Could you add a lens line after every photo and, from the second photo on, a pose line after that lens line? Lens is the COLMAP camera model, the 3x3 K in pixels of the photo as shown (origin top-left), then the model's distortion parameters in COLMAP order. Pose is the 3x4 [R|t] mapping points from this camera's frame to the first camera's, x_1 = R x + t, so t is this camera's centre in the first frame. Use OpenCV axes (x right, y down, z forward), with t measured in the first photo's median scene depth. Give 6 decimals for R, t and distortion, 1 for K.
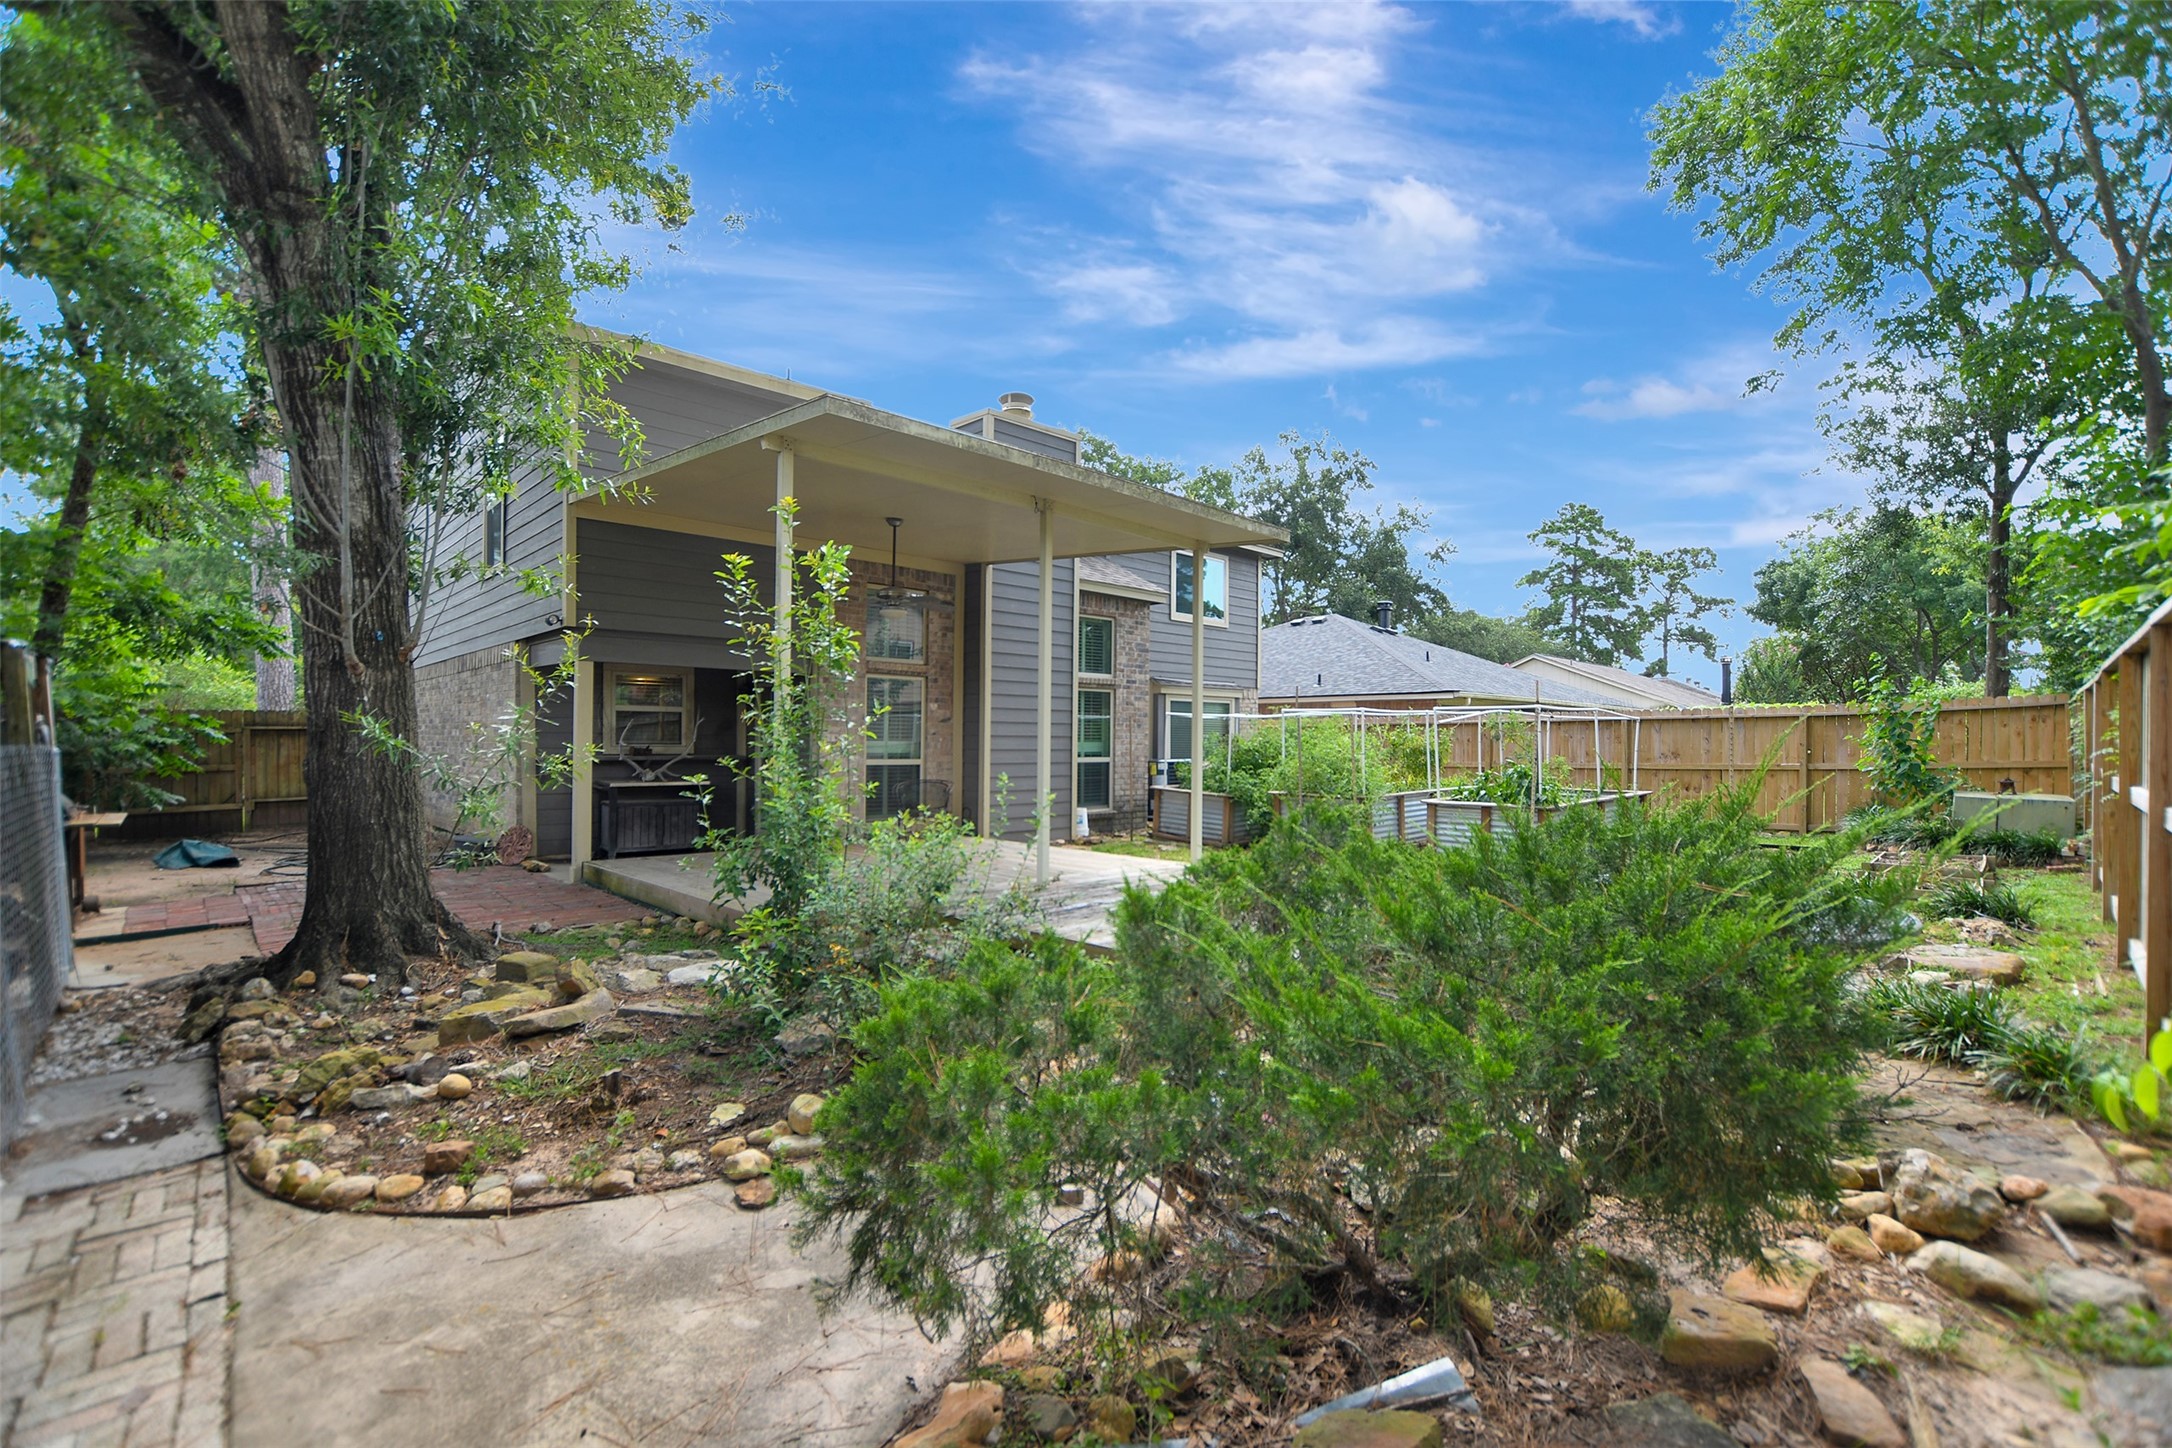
lens RADIAL K [[984.7, 0, 1092.0], [0, 984.7, 721.1], [0, 0, 1]] dist [-0.004123, 0.000111]
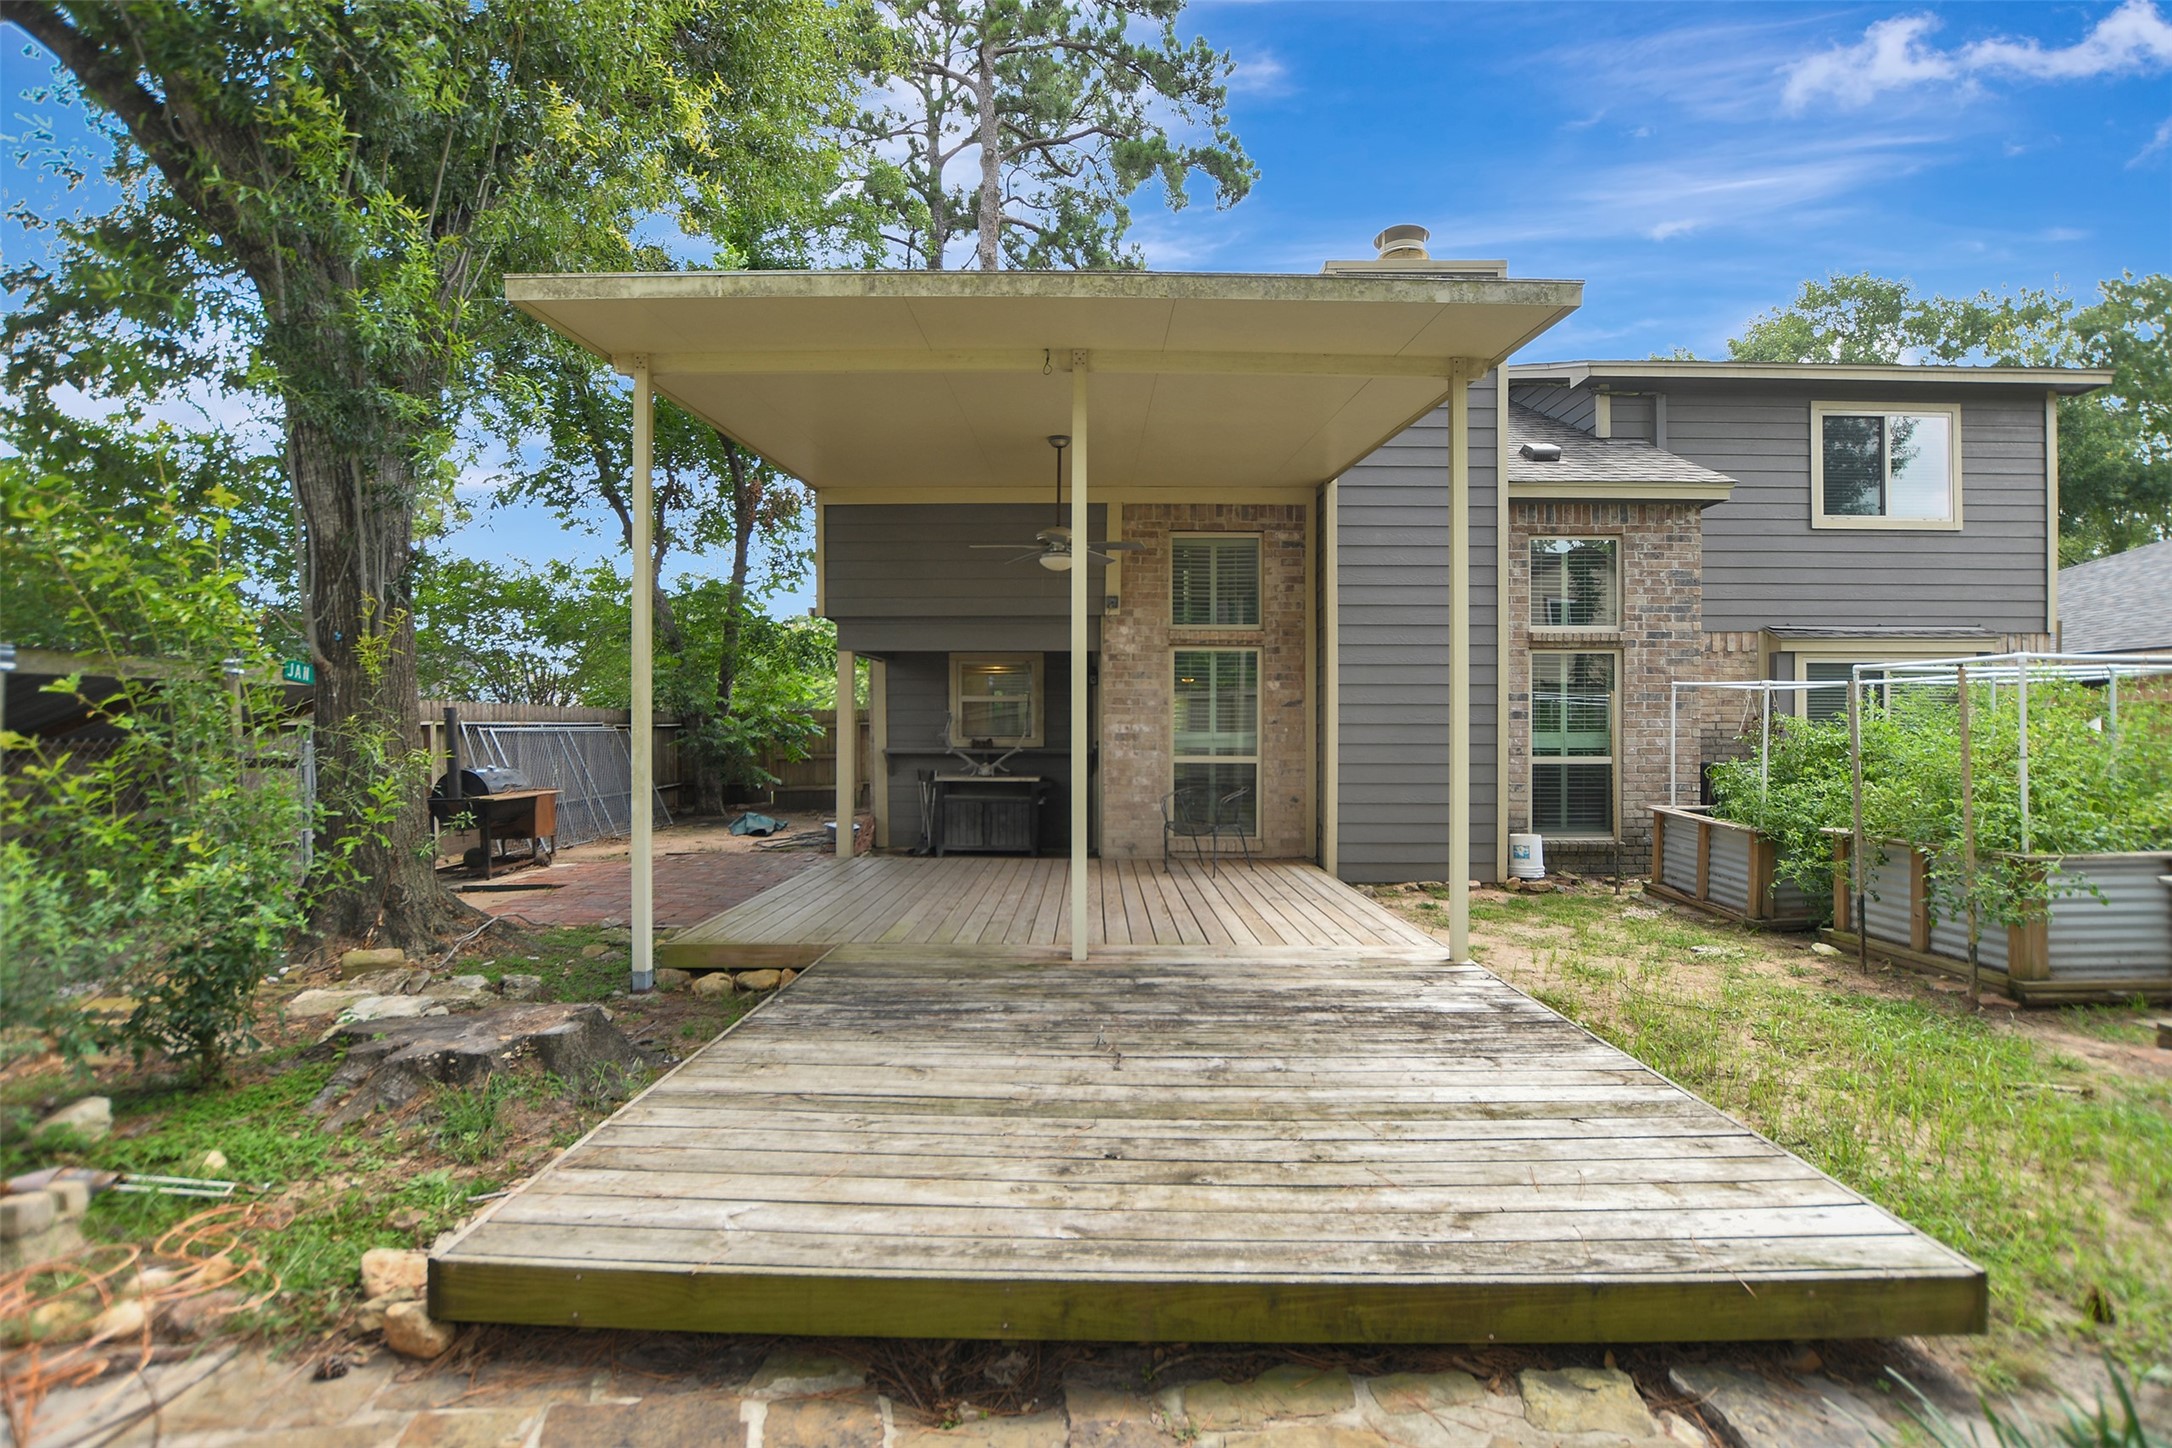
lens RADIAL K [[984.7, 0, 1092.0], [0, 984.7, 721.1], [0, 0, 1]] dist [-0.004123, 0.000111]
pose [[0.720140, -0.009772, -0.693760, 0.233875], [0.018861, 0.999807, 0.005495, 0.004715], [0.693573, -0.017042, 0.720185, 0.334148]]
